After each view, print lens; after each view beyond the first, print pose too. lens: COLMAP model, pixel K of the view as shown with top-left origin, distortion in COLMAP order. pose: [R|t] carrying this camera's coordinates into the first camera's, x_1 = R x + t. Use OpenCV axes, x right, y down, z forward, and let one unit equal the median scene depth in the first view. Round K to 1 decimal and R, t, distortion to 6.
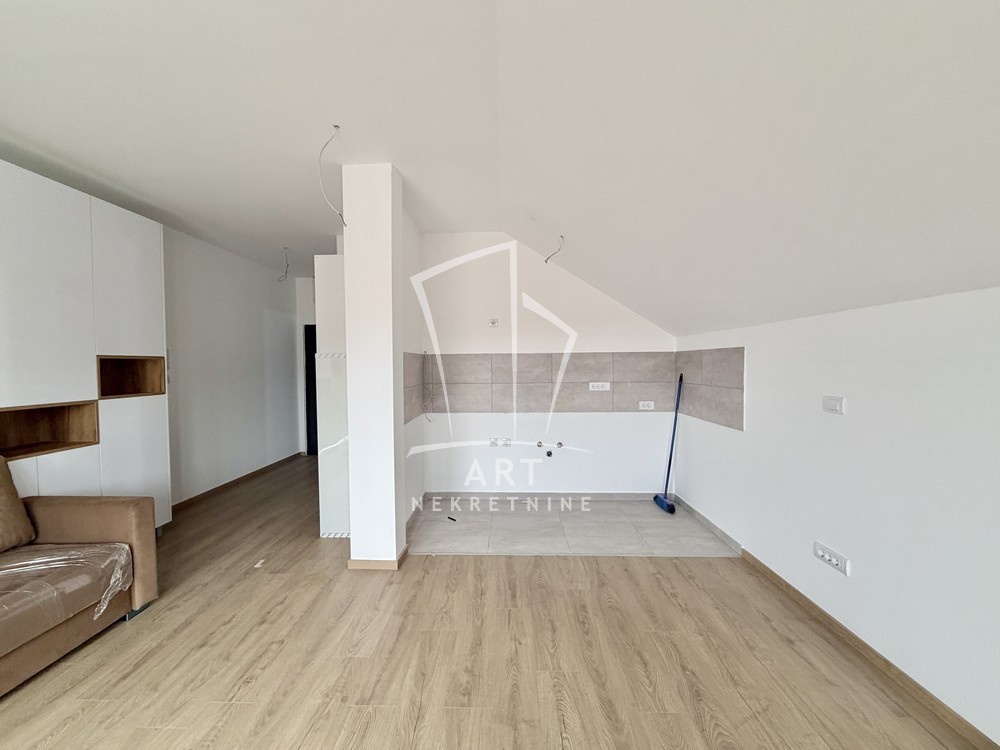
lens RADIAL K [[396.8, 0, 495.4], [0, 396.8, 376.8], [0, 0, 1]] dist [-0.001511, 0.000242]
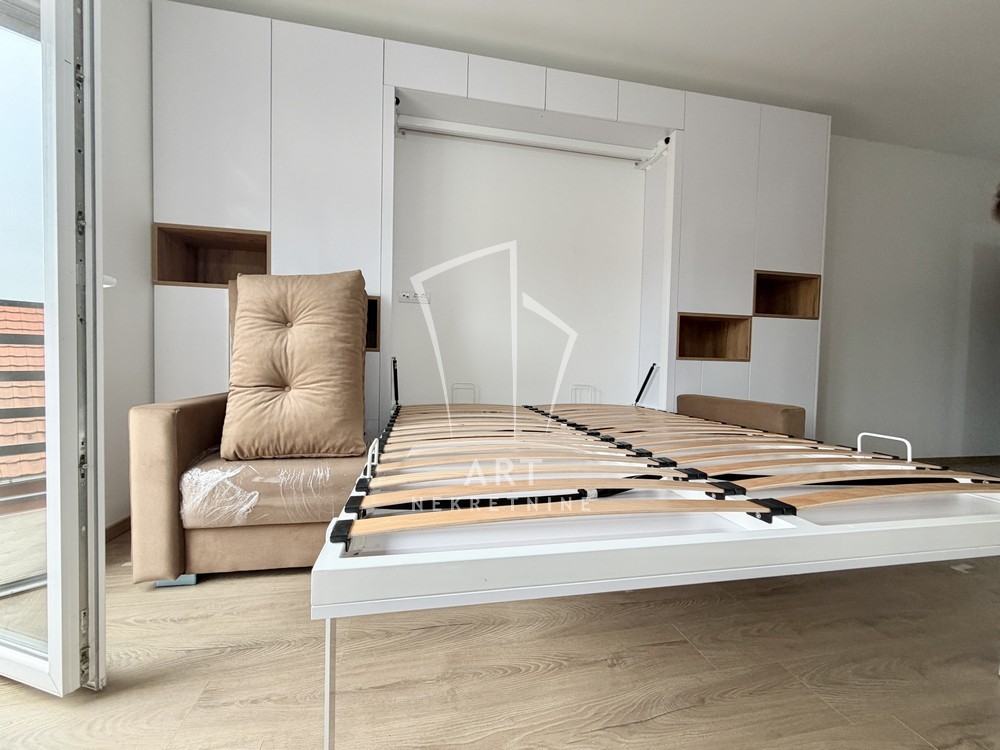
lens RADIAL K [[396.8, 0, 497.0], [0, 396.8, 376.8], [0, 0, 1]] dist [-0.001511, 0.000242]
pose [[0.224309, 0.043978, -0.973525, -0.200069], [-0.053419, 0.998034, 0.032777, 0.219036], [0.973053, 0.044652, 0.226217, 0.187292]]
